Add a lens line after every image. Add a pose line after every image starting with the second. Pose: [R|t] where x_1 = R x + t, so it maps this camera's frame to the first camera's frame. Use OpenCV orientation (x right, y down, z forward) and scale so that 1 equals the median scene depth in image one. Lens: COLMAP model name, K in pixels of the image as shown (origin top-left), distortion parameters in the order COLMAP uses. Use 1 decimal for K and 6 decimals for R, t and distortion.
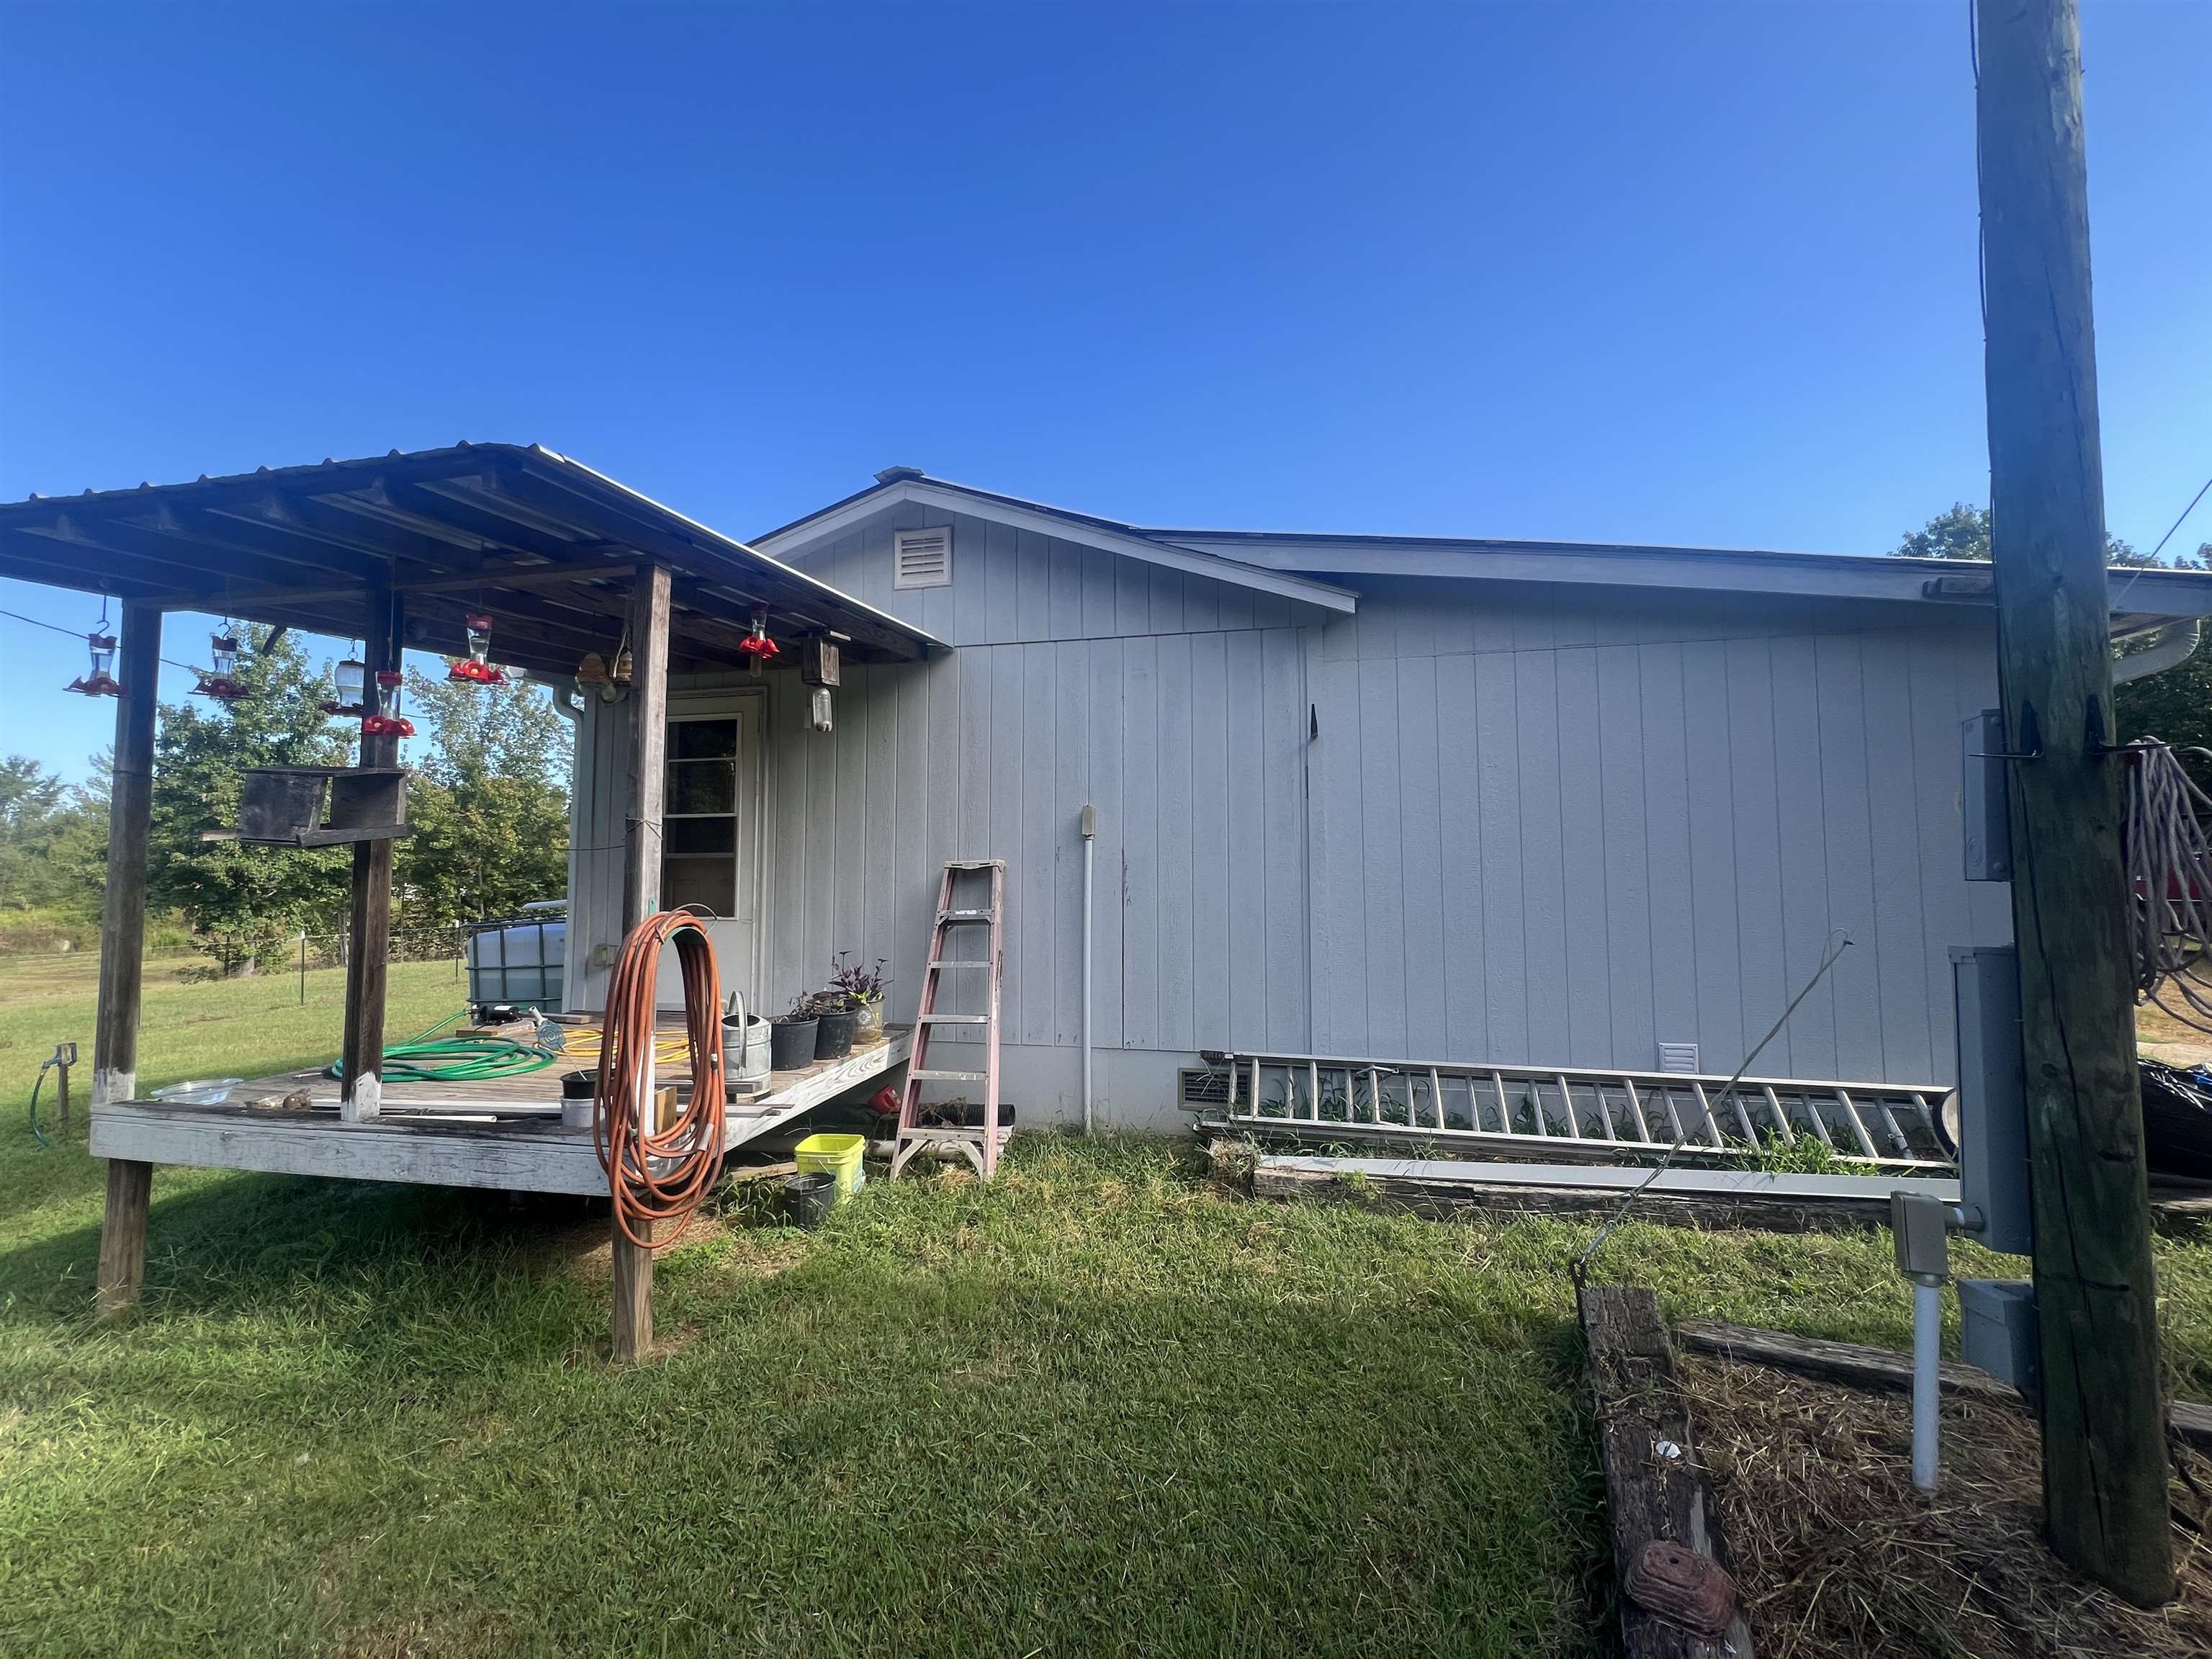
lens RADIAL K [[886.2, 0, 1096.6], [0, 886.2, 826.6], [0, 0, 1]] dist [-0.000144, 0.000206]
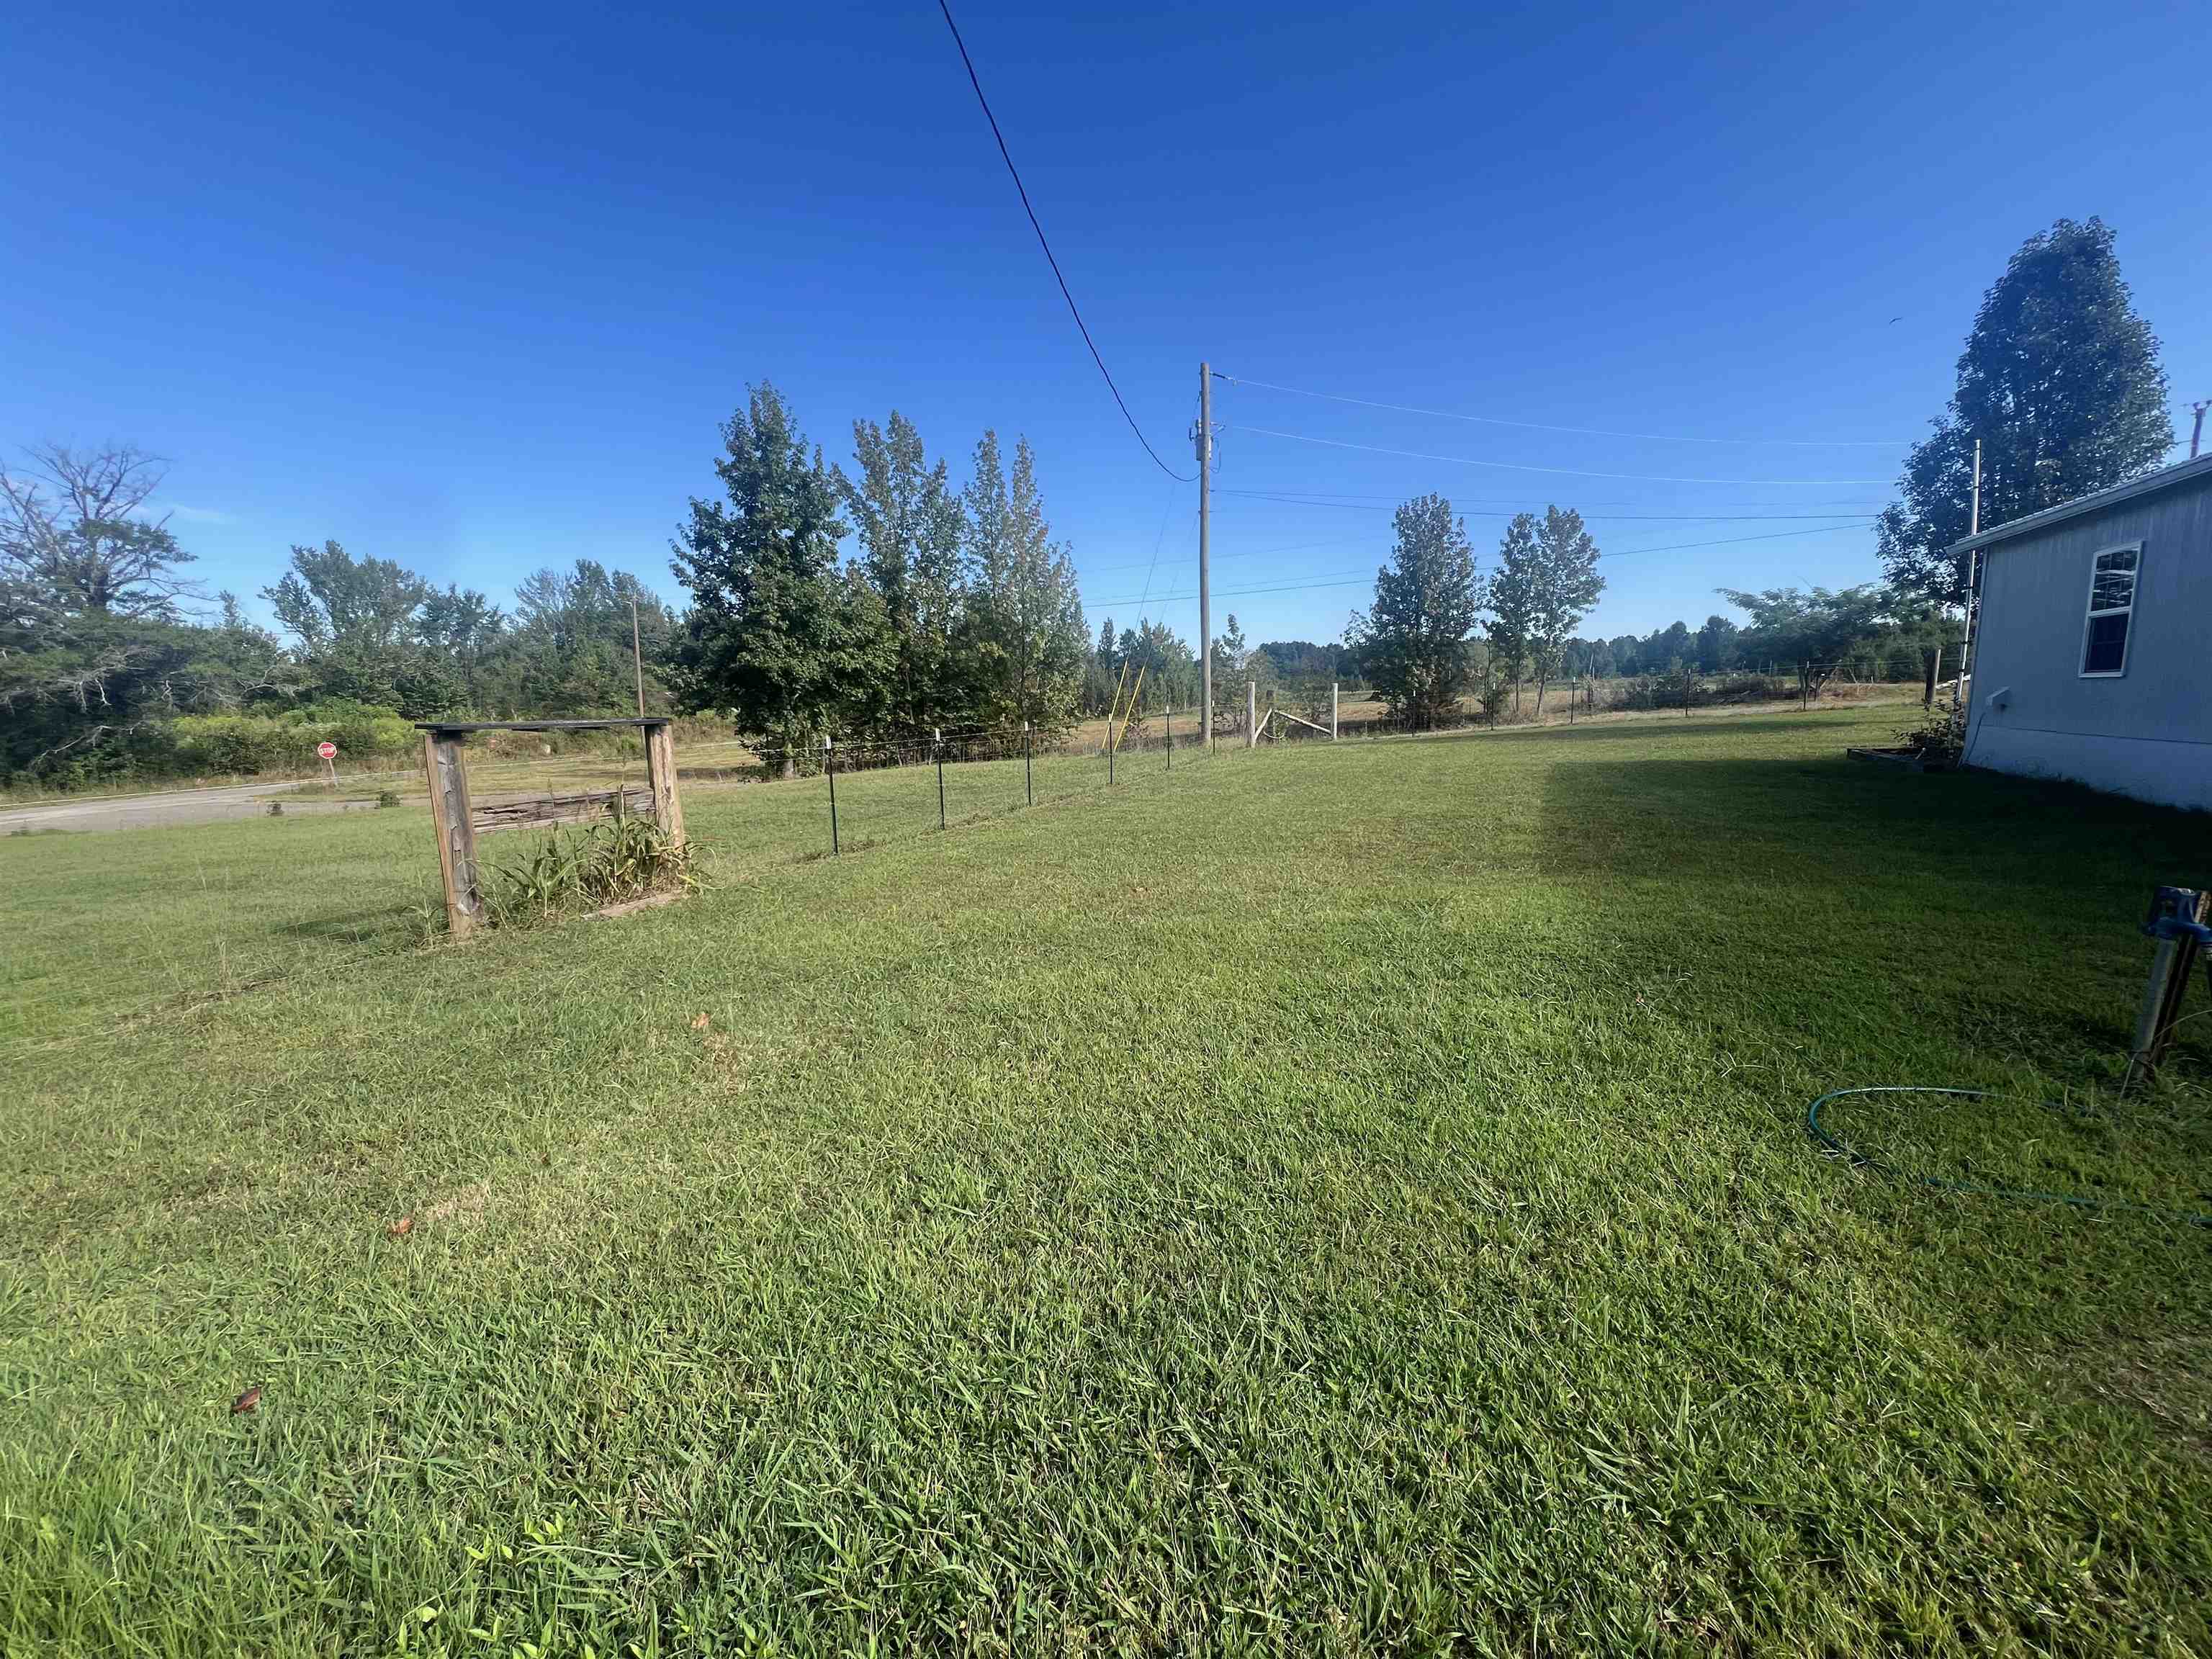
lens RADIAL K [[886.2, 0, 1096.6], [0, 886.2, 826.6], [0, 0, 1]] dist [-0.000144, 0.000206]
pose [[0.967856, 0.028294, -0.249909, -0.226312], [0.024175, 0.978585, 0.204418, 0.015616], [0.250341, -0.203889, 0.946445, 0.064529]]
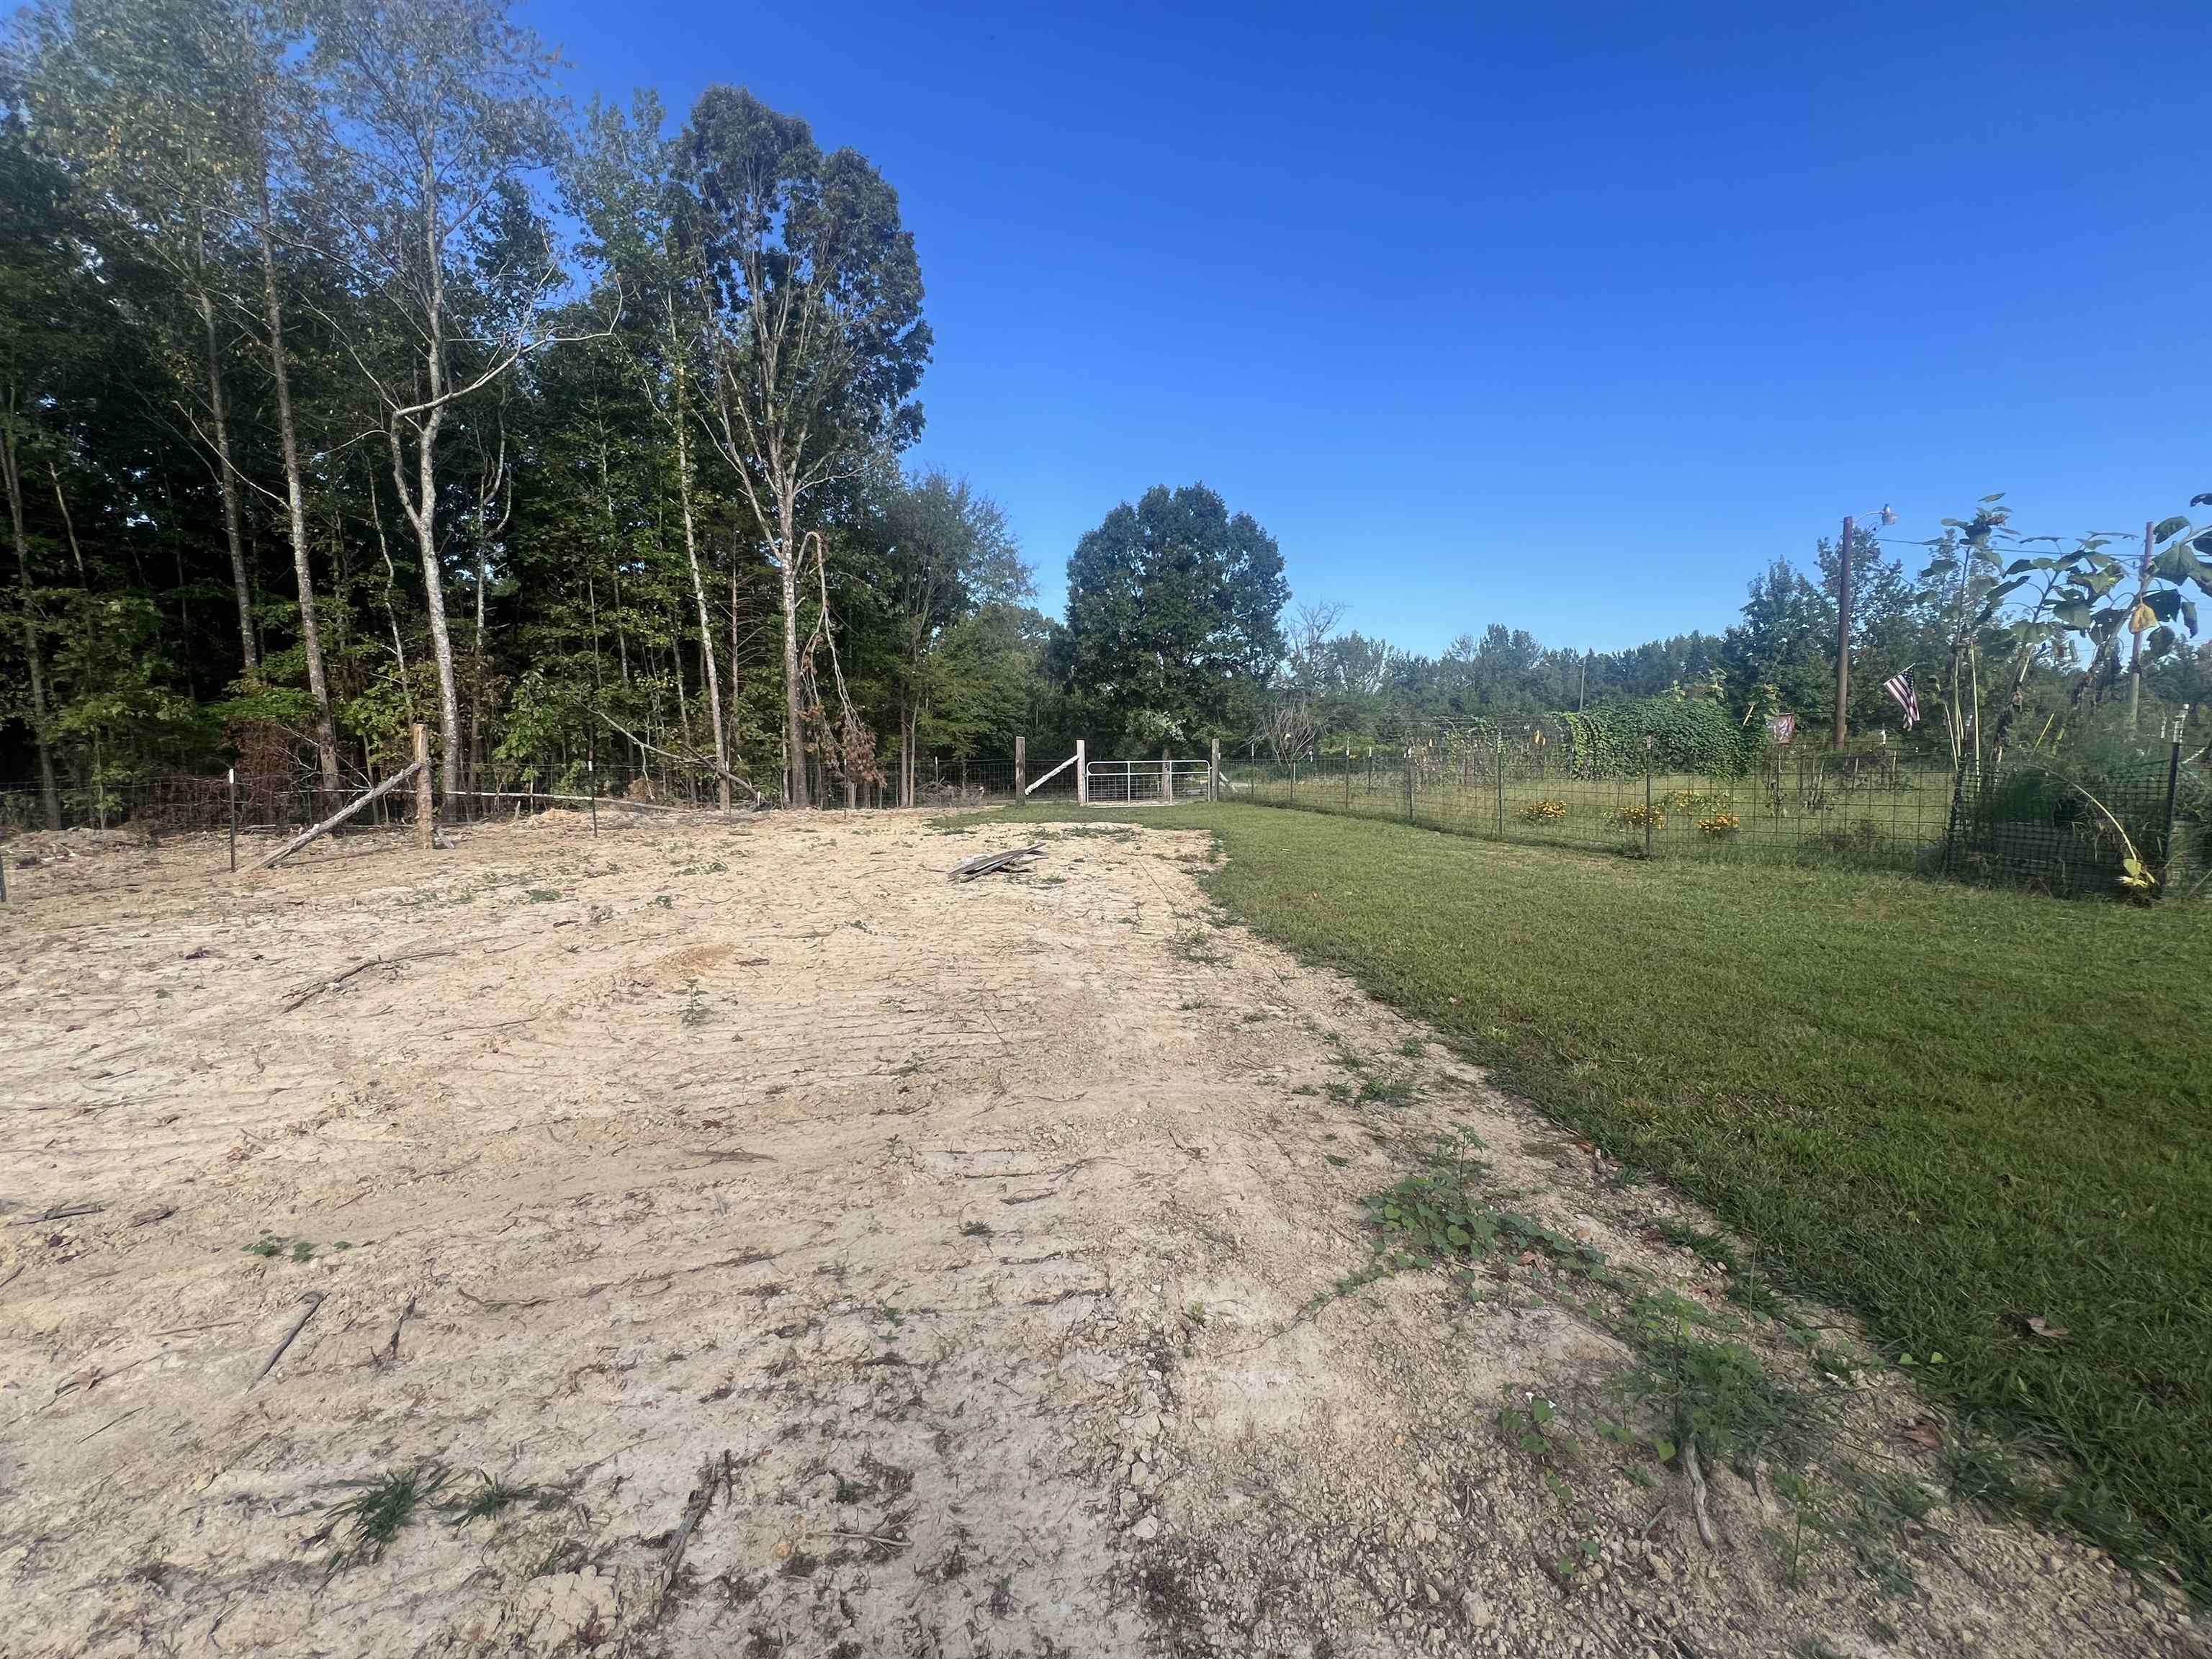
lens RADIAL K [[886.2, 0, 1096.6], [0, 886.2, 826.6], [0, 0, 1]] dist [-0.000144, 0.000206]
pose [[0.451417, 0.095150, -0.887226, 0.001207], [0.053454, 0.989629, 0.133329, -0.029789], [0.890711, -0.107613, 0.441649, -0.604059]]
